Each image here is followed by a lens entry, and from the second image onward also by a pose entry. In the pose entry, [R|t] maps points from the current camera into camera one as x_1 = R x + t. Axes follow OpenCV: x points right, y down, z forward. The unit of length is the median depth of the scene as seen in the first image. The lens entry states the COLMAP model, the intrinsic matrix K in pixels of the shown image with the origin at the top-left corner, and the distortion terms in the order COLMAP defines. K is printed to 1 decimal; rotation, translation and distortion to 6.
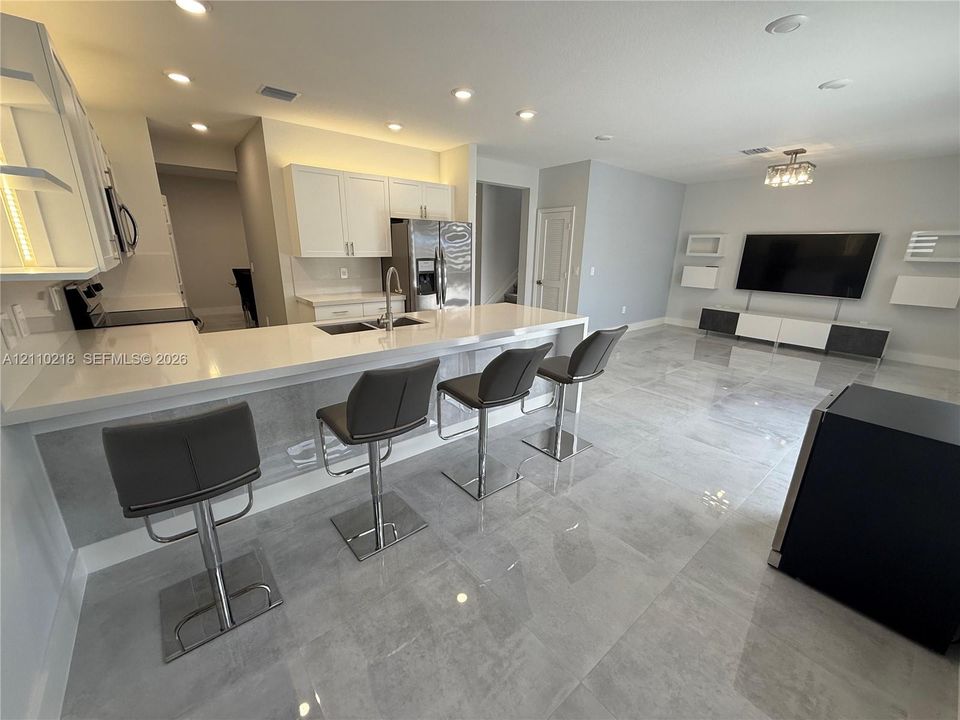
lens RADIAL K [[386.8, 0, 478.8], [0, 386.8, 360.7], [0, 0, 1]] dist [0.008407, -0.000430]
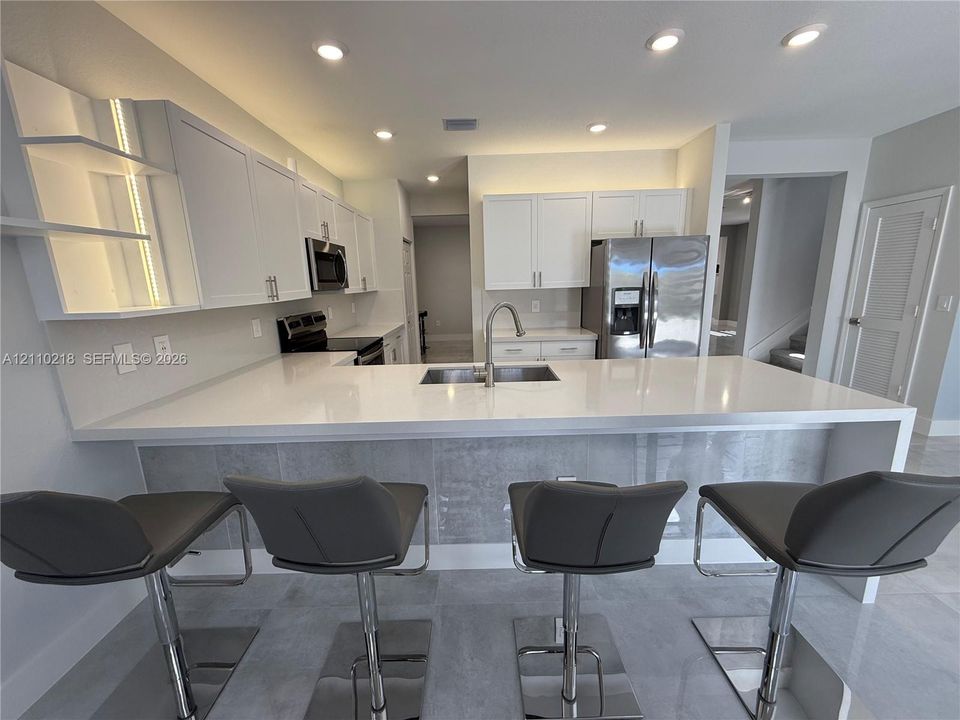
lens RADIAL K [[386.8, 0, 473.9], [0, 386.8, 360.3], [0, 0, 1]] dist [0.008407, -0.000430]
pose [[0.773103, 0.094380, -0.627219, 0.114732], [-0.140884, 0.989717, -0.024725, -0.058455], [0.618436, 0.107480, 0.778450, 0.223701]]
